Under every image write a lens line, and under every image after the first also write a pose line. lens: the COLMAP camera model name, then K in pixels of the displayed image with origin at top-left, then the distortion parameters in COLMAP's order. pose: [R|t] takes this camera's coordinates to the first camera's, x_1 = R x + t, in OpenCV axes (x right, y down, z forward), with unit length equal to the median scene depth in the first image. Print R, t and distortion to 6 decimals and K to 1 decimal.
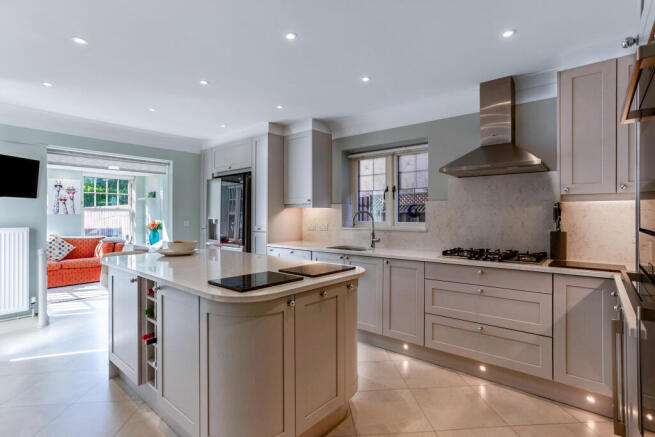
lens RADIAL K [[317.5, 0, 327.5], [0, 317.5, 217.0], [0, 0, 1]] dist [0.000954, 0.000386]
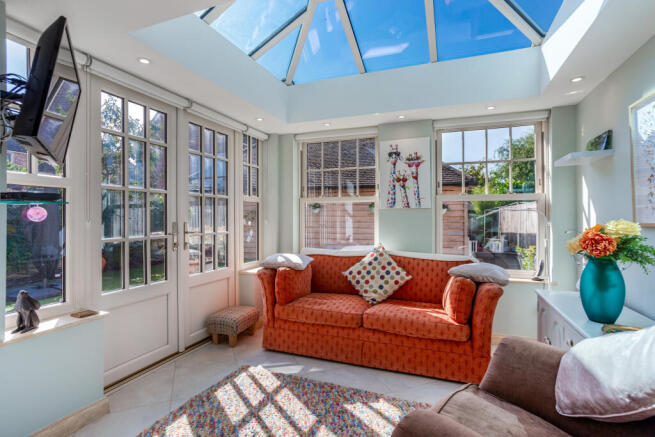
lens RADIAL K [[317.5, 0, 327.8], [0, 317.5, 219.0], [0, 0, 1]] dist [0.000954, 0.000386]
pose [[0.327300, -0.001158, -0.944920, -0.383517], [-0.001111, 0.999998, -0.001610, 0.010046], [0.944920, 0.001577, 0.327298, 0.716926]]
